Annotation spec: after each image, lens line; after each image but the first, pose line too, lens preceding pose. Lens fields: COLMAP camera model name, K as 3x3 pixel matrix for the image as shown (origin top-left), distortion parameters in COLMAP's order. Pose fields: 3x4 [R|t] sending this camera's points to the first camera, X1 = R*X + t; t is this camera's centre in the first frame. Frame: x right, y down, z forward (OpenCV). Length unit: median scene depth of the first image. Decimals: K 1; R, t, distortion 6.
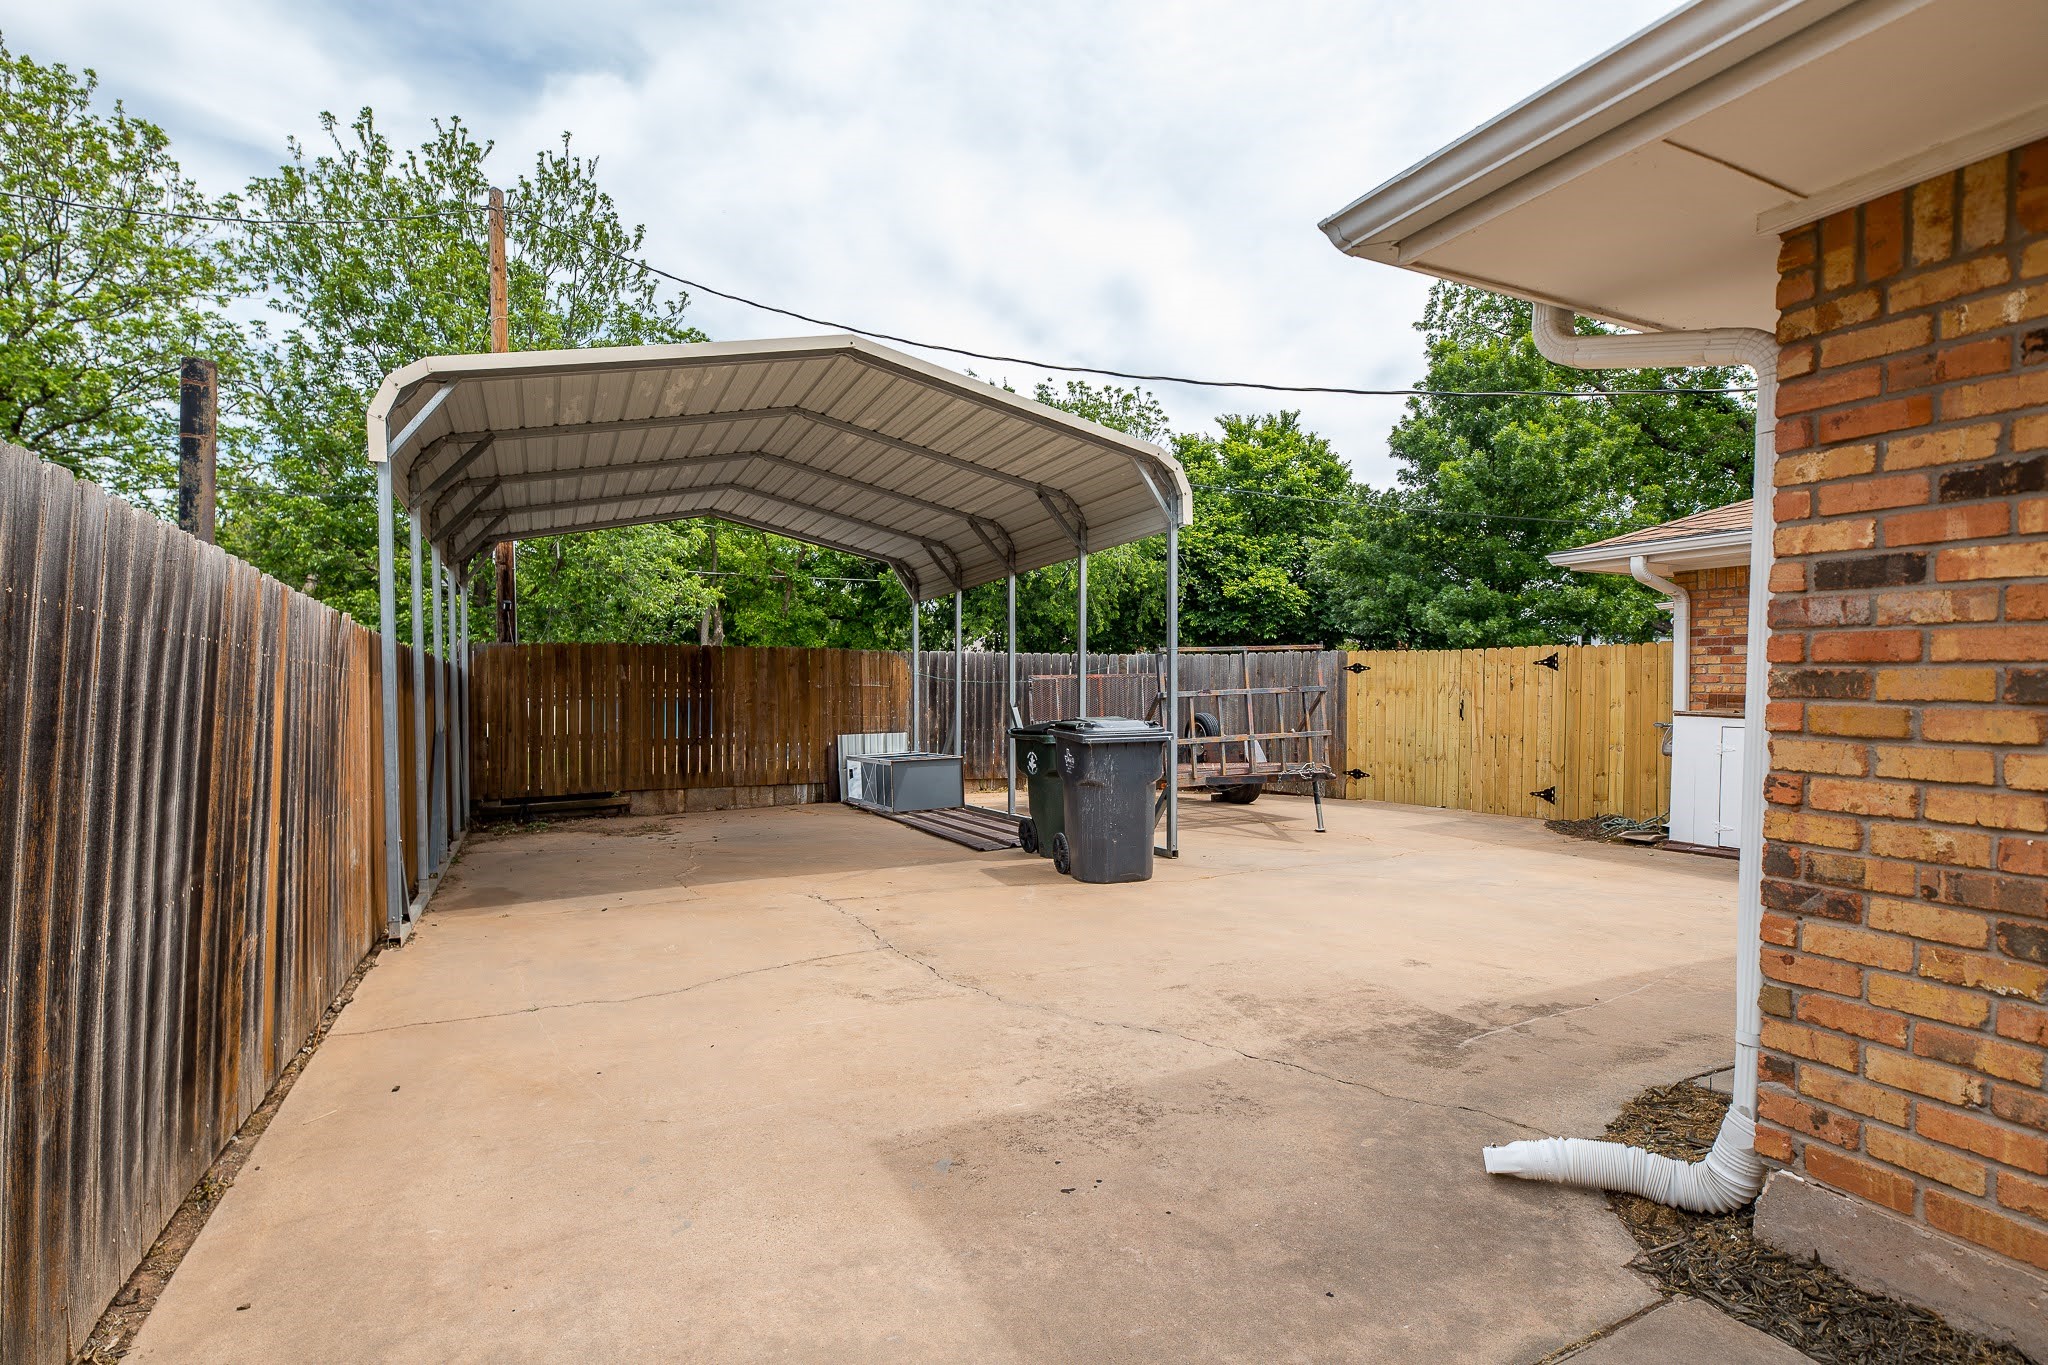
lens RADIAL K [[993.8, 0, 1021.5], [0, 993.8, 701.9], [0, 0, 1]] dist [0.003266, -0.000134]
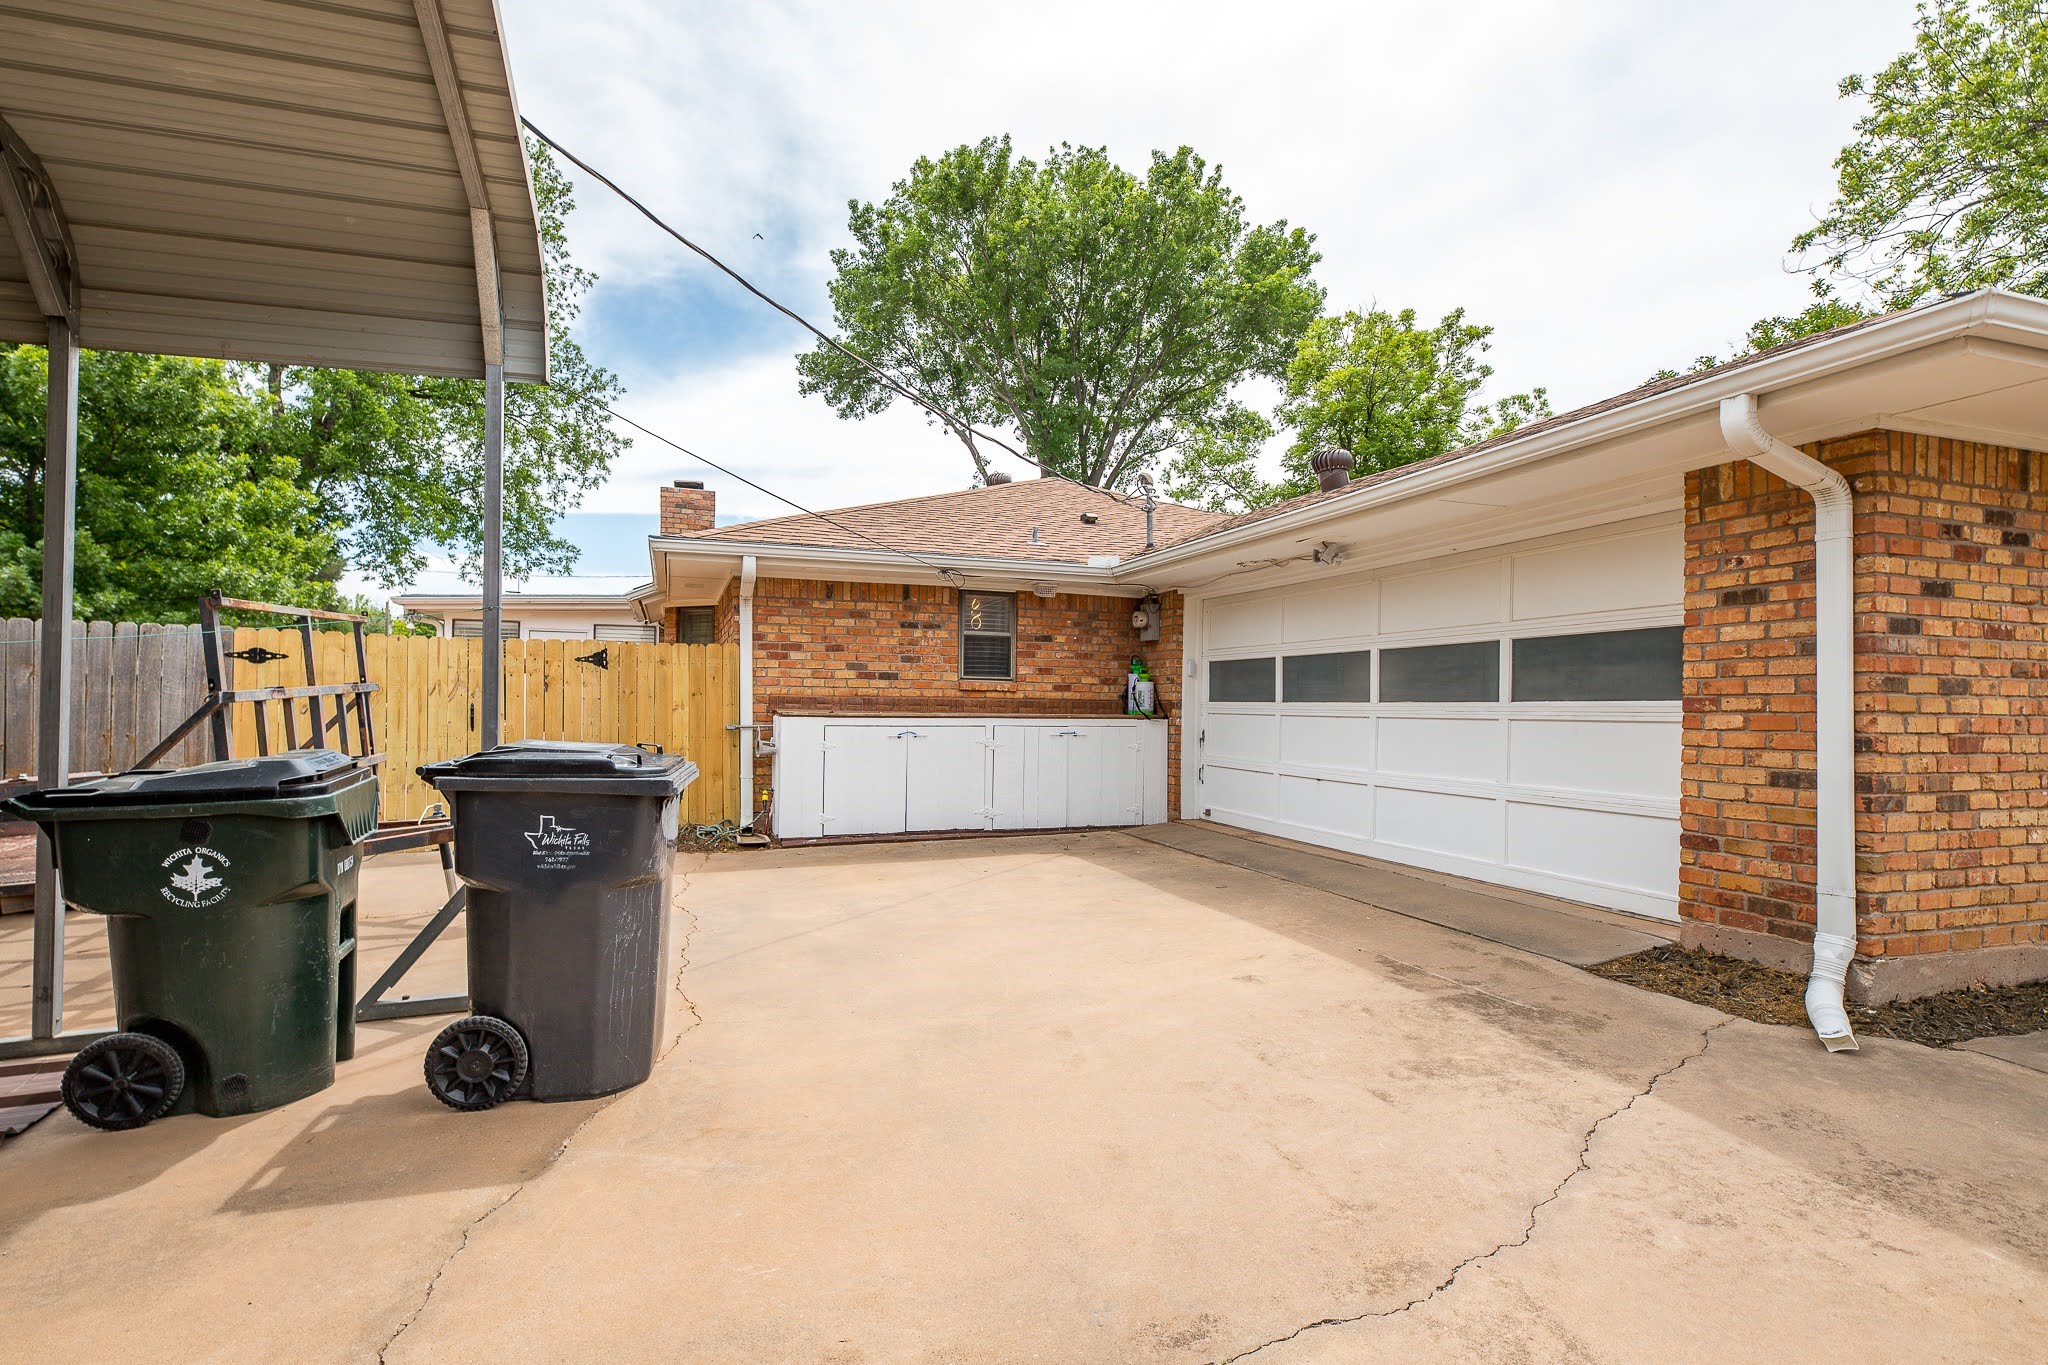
lens RADIAL K [[968.6, 0, 1010.9], [0, 968.6, 703.1], [0, 0, 1]] dist [0.000587, -0.000746]
pose [[0.118401, -0.006195, 0.992946, -0.638068], [0.010816, 0.999929, 0.004949, -0.005450], [-0.992907, 0.010154, 0.118460, 1.323185]]
